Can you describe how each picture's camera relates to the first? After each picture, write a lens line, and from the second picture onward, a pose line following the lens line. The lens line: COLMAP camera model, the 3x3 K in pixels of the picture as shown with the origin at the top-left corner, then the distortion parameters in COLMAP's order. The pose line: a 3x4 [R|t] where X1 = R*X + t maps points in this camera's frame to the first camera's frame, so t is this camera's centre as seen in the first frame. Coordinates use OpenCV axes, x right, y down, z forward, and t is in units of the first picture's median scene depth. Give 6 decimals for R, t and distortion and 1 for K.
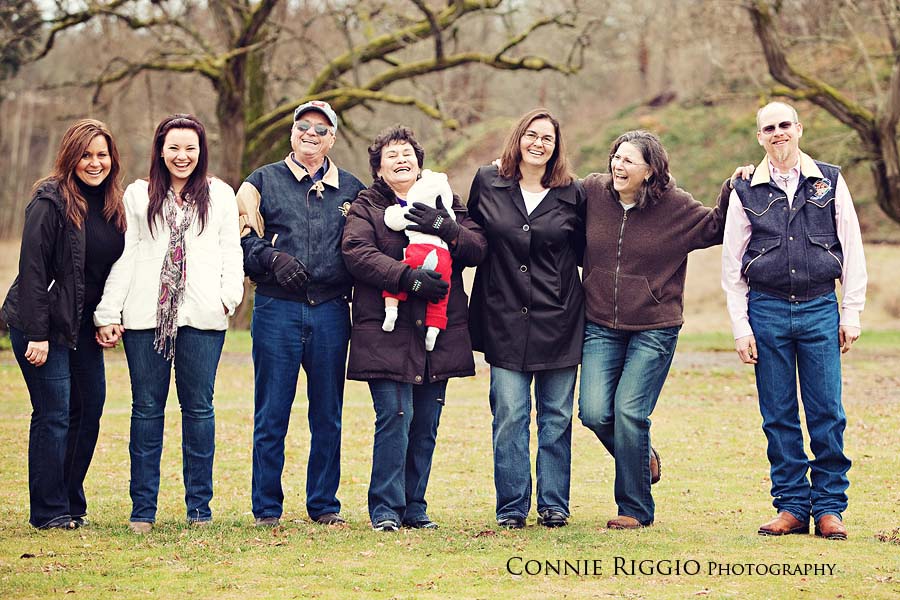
lens RADIAL K [[3014.8, 0, 450.6], [0, 3014.8, 298.6], [0, 0, 1]] dist [-0.123986, 0.000000]
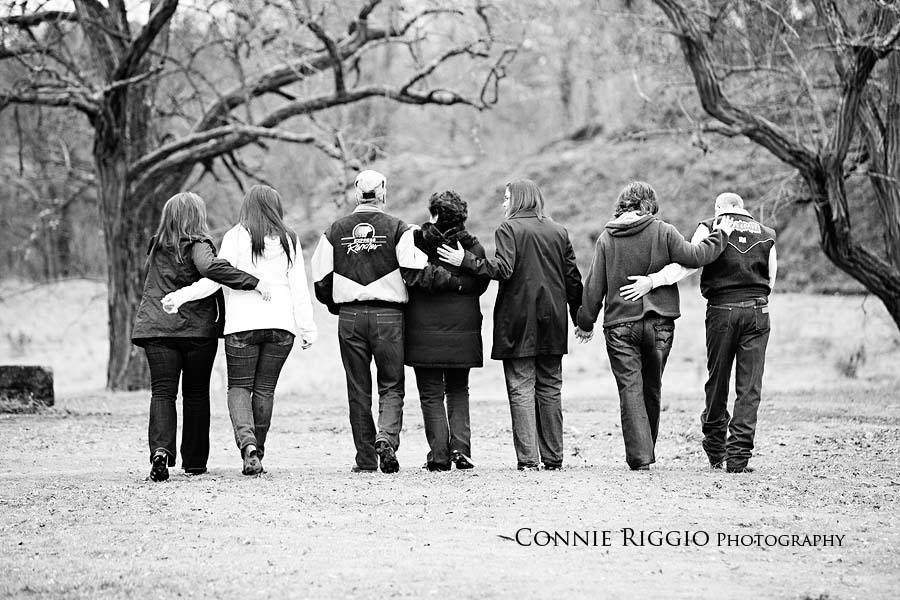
lens RADIAL K [[3879.9, 0, 450.3], [0, 3879.9, 300.8], [0, 0, 1]] dist [0.183144, 0.000000]
pose [[0.999551, -0.002308, 0.029868, -0.005486], [0.002826, 0.999846, -0.017313, 0.003917], [-0.029824, 0.017389, 0.999404, -0.170569]]
